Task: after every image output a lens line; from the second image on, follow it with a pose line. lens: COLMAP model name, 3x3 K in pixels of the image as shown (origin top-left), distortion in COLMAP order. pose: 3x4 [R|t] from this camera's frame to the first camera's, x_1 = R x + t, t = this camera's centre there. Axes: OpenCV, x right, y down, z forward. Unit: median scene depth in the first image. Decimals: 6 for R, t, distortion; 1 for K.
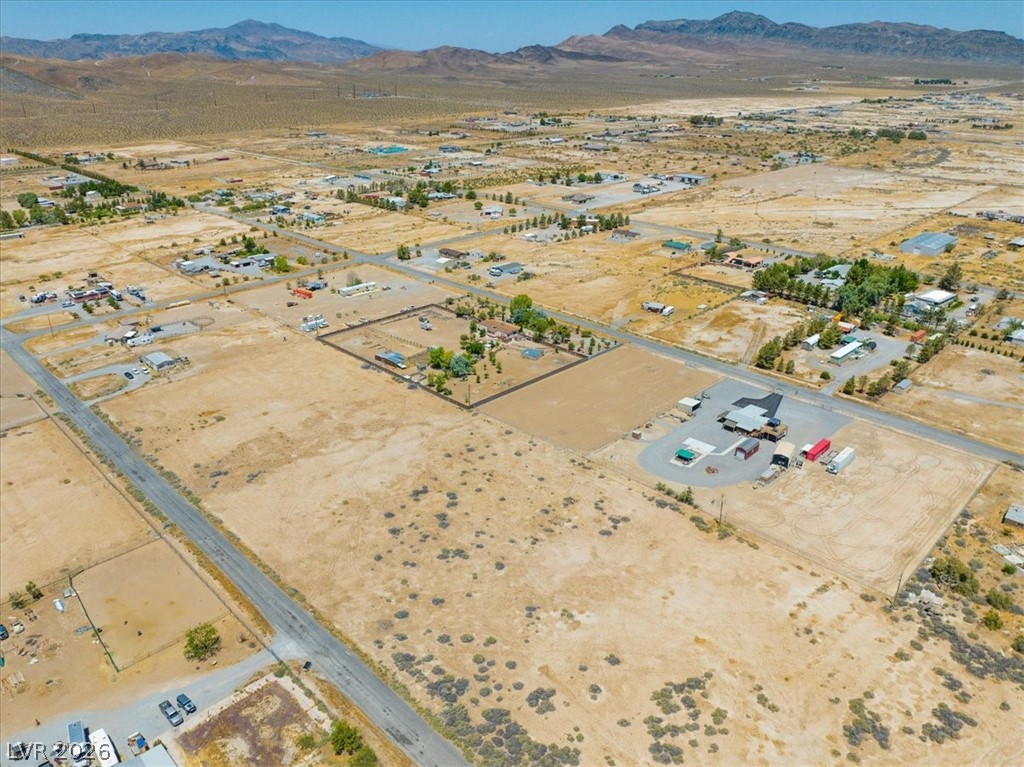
lens RADIAL K [[719.9, 0, 494.2], [0, 719.9, 404.9], [0, 0, 1]] dist [-0.046823, 0.018838]
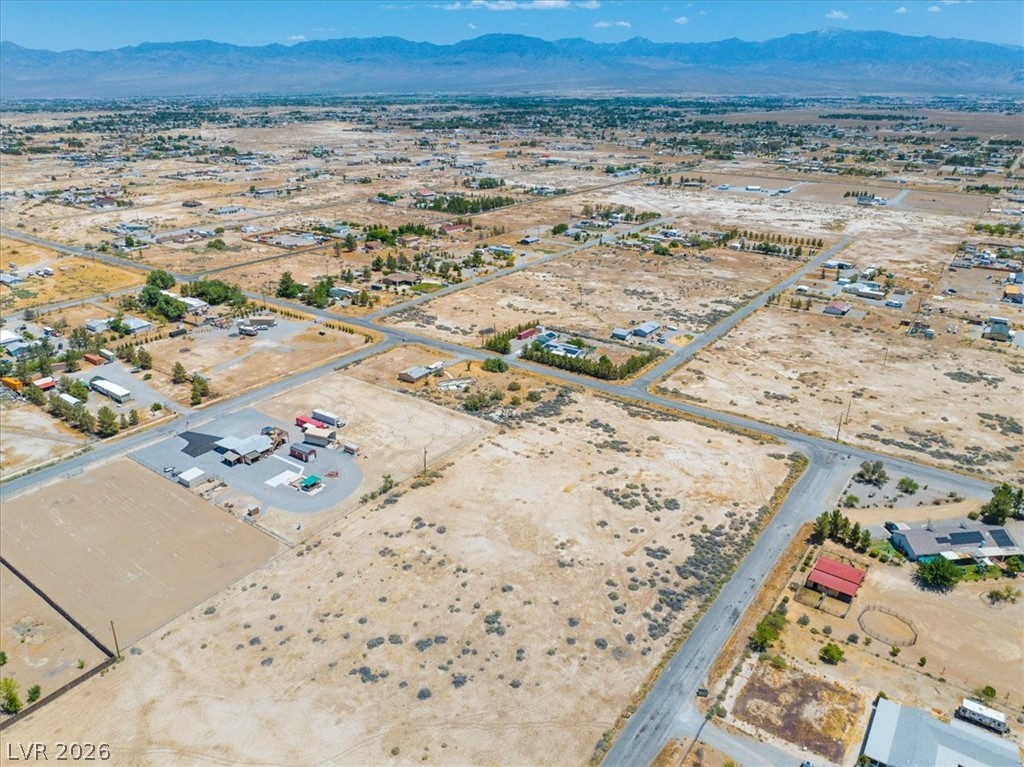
lens RADIAL K [[730.2, 0, 497.3], [0, 730.2, 388.8], [0, 0, 1]] dist [-0.047016, 0.018462]
pose [[-0.159041, -0.375056, 0.913257, -0.681822], [0.436427, 0.803035, 0.405792, -0.348055], [-0.885572, 0.463108, 0.035969, 0.720862]]
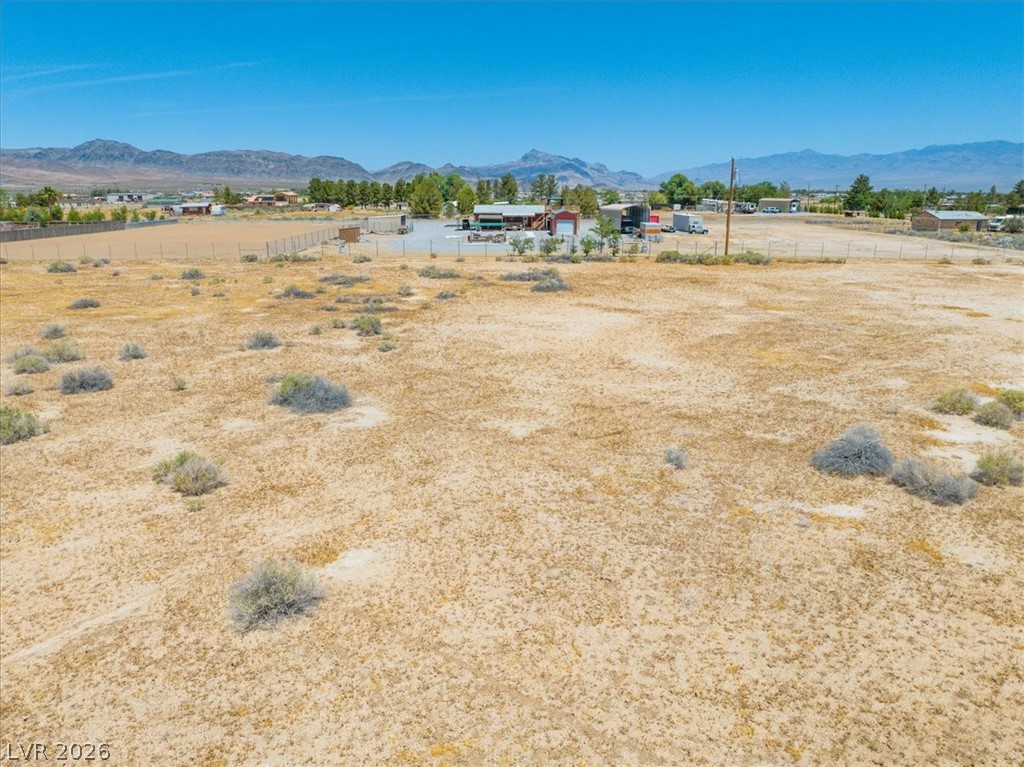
lens RADIAL K [[719.9, 0, 503.0], [0, 719.9, 388.7], [0, 0, 1]] dist [-0.046823, 0.018838]
pose [[0.703840, -0.182140, 0.686611, -0.052867], [0.304073, 0.950790, -0.059483, 0.205497], [-0.641989, 0.250646, 0.724588, 0.743154]]
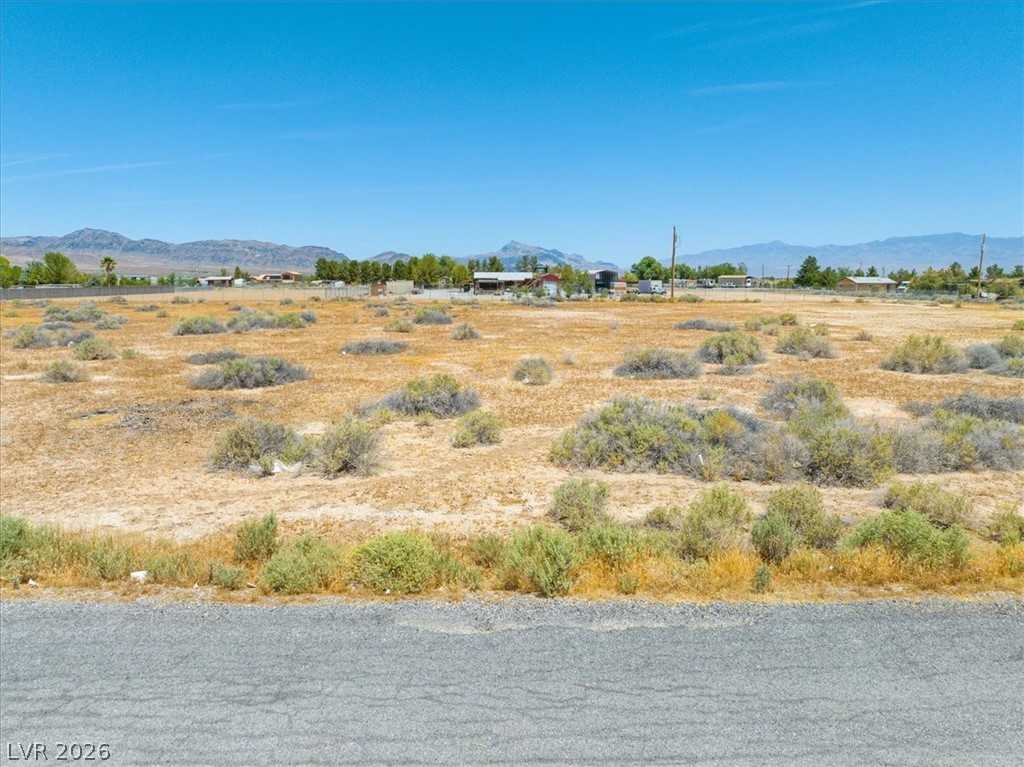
lens RADIAL K [[719.9, 0, 500.5], [0, 719.9, 382.0], [0, 0, 1]] dist [-0.046823, 0.018838]
pose [[0.686946, -0.093437, 0.720677, -0.148246], [0.309129, 0.935074, -0.173426, 0.256013], [-0.657681, 0.341917, 0.671229, 0.685915]]
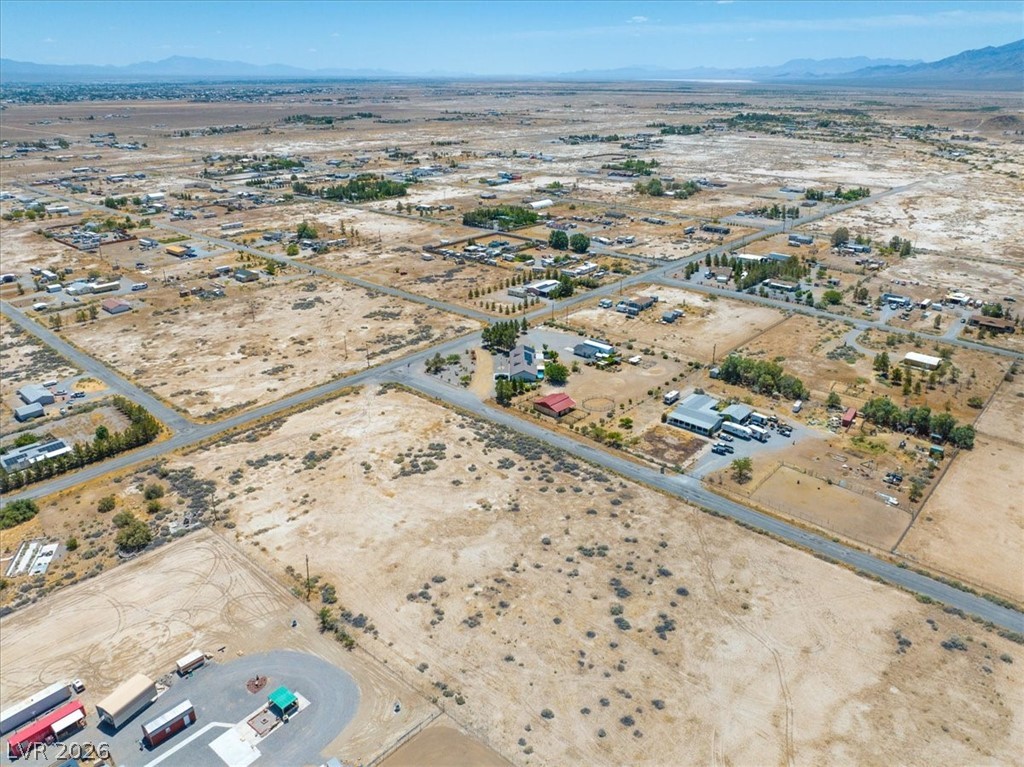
lens RADIAL K [[730.2, 0, 513.9], [0, 730.2, 378.1], [0, 0, 1]] dist [-0.047016, 0.018462]
pose [[-0.997203, 0.034130, -0.066500, 0.101707], [-0.027828, 0.656196, 0.754077, -0.638126], [0.069374, 0.753818, -0.653410, 1.292830]]
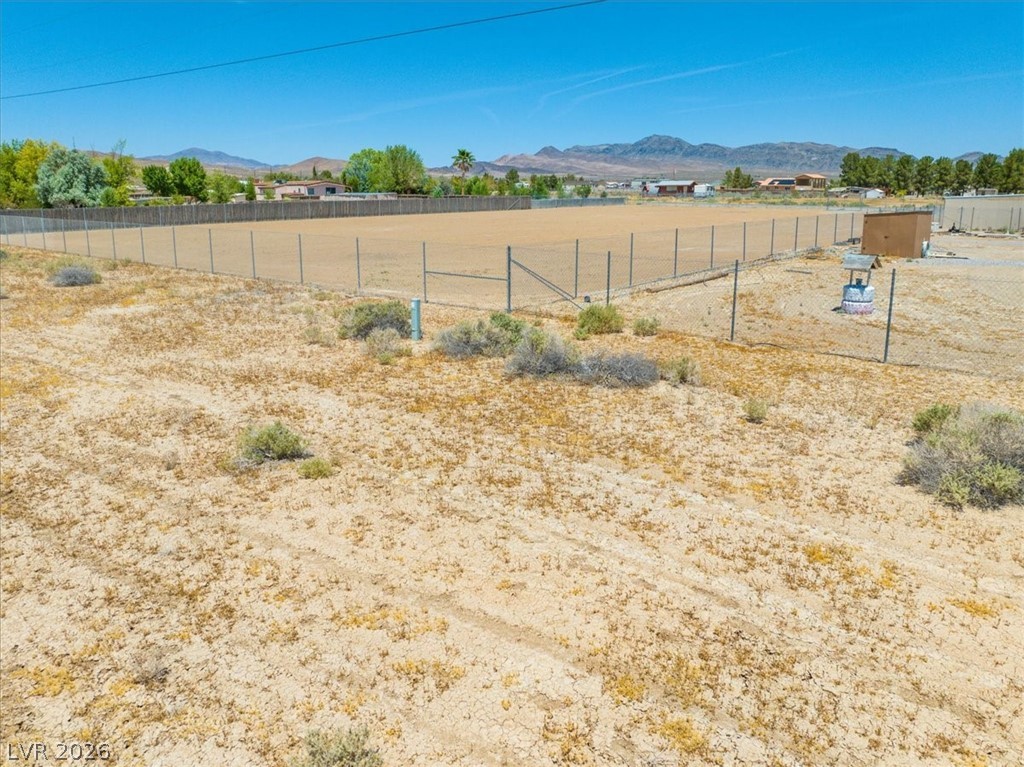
lens RADIAL K [[730.2, 0, 514.2], [0, 730.2, 367.8], [0, 0, 1]] dist [-0.047016, 0.018462]
pose [[0.994018, -0.020137, 0.107342, 0.123272], [0.041289, 0.979199, -0.198655, 0.103993], [-0.101109, 0.201899, 0.974173, 0.993099]]
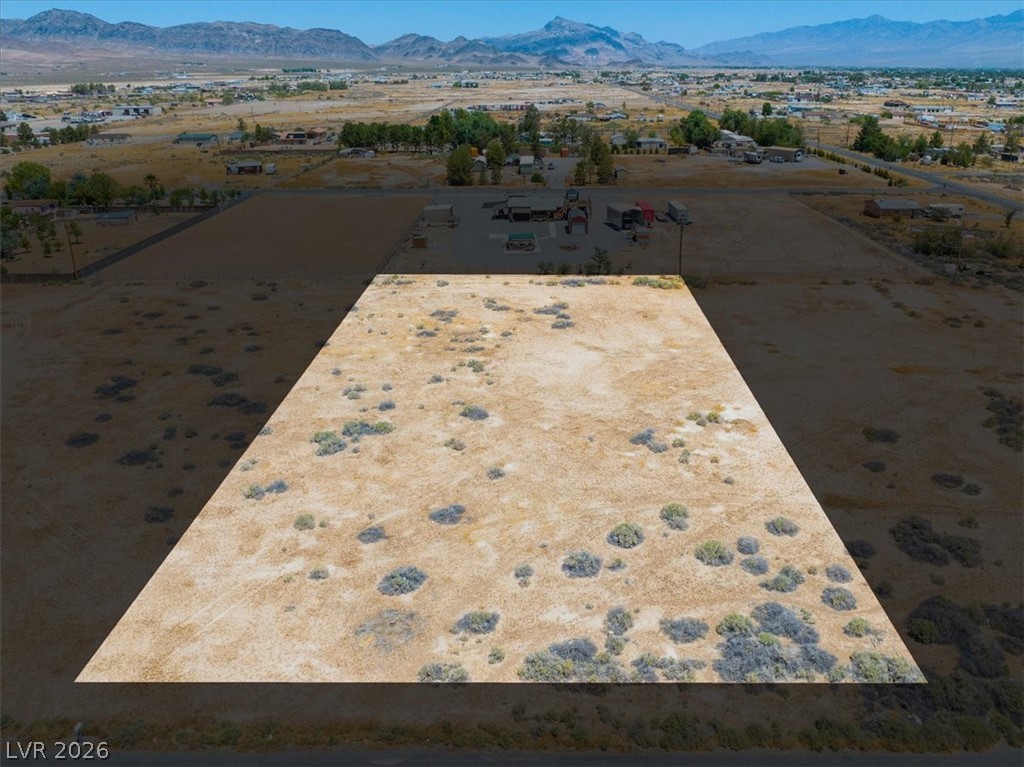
lens RADIAL K [[792.8, 0, 520.8], [0, 792.8, 404.6], [0, 0, 1]] dist [-0.046332, 0.017138]
pose [[0.705829, -0.277224, 0.651883, -0.225225], [0.307684, 0.948882, 0.070381, 0.166203], [-0.638072, 0.150897, 0.755046, 0.547539]]
